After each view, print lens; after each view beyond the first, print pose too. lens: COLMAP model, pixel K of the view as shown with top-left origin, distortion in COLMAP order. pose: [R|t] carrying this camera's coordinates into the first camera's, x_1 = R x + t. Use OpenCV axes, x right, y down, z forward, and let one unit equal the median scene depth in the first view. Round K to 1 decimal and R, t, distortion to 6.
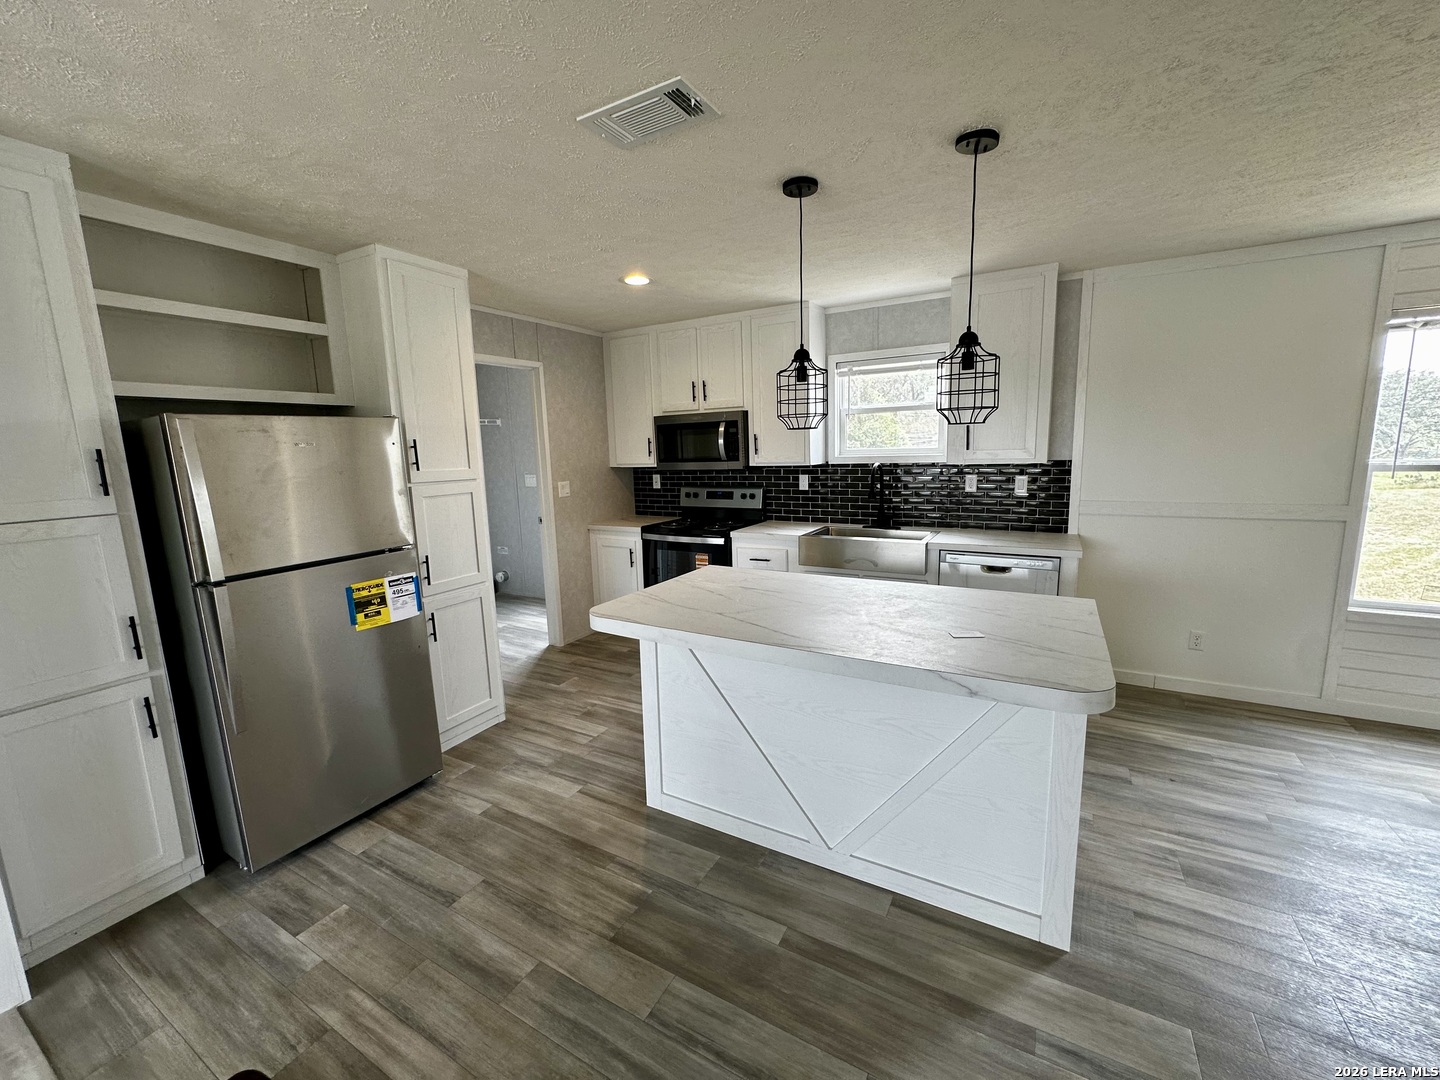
lens RADIAL K [[578.0, 0, 720.1], [0, 578.0, 535.7], [0, 0, 1]] dist [0.002769, 0.000262]
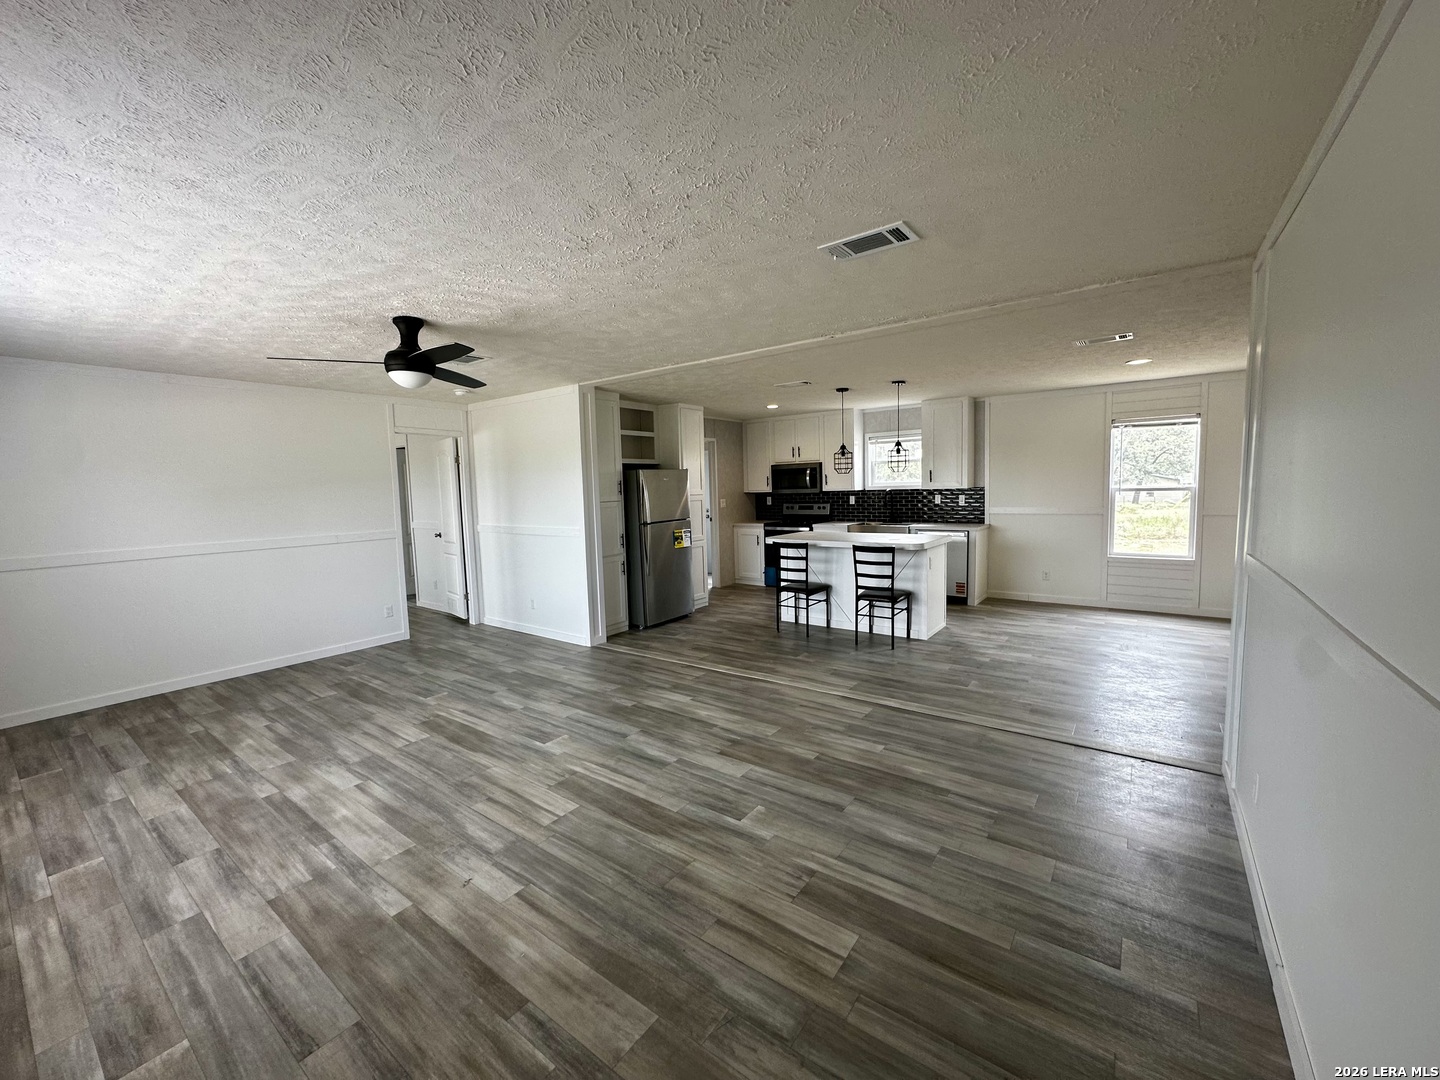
lens RADIAL K [[577.0, 0, 721.0], [0, 577.0, 535.5], [0, 0, 1]] dist [0.002466, 0.000698]
pose [[0.992709, 0.010441, -0.120083, -0.061705], [-0.018062, 0.997878, -0.062551, 0.179357], [0.119175, 0.064263, 0.990791, -1.088547]]
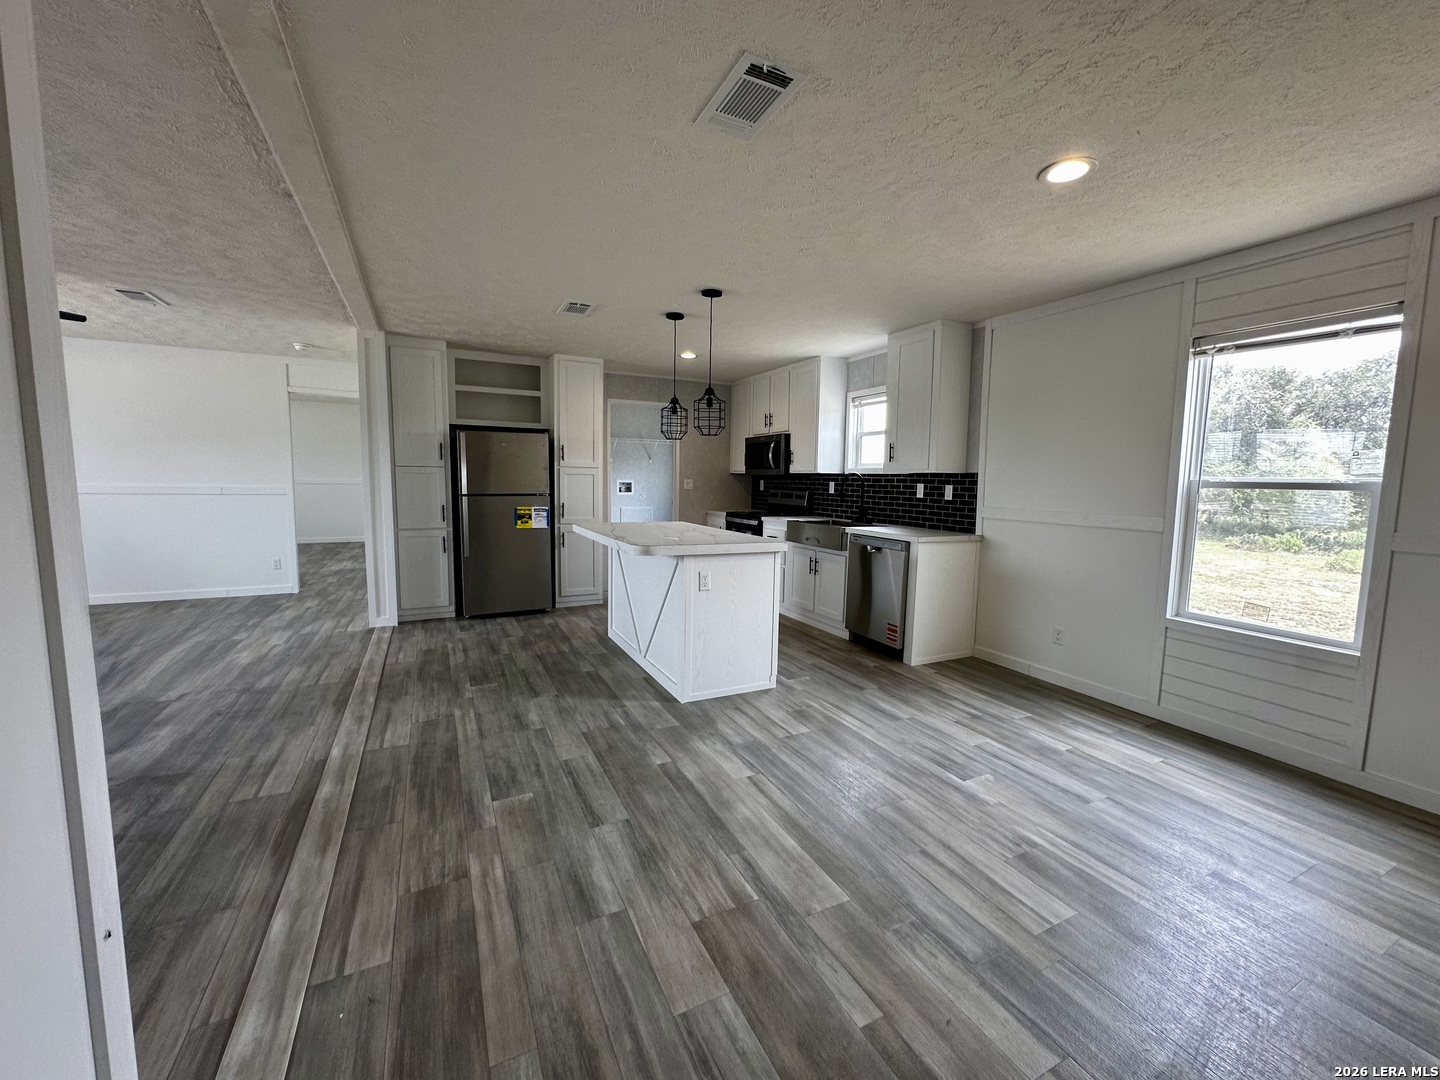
lens RADIAL K [[578.0, 0, 720.1], [0, 578.0, 535.7], [0, 0, 1]] dist [0.002769, 0.000262]
pose [[0.827662, 0.097699, -0.552657, 0.834980], [-0.127138, 0.991770, -0.015076, 0.085157], [0.546636, 0.082742, 0.833272, -0.284677]]
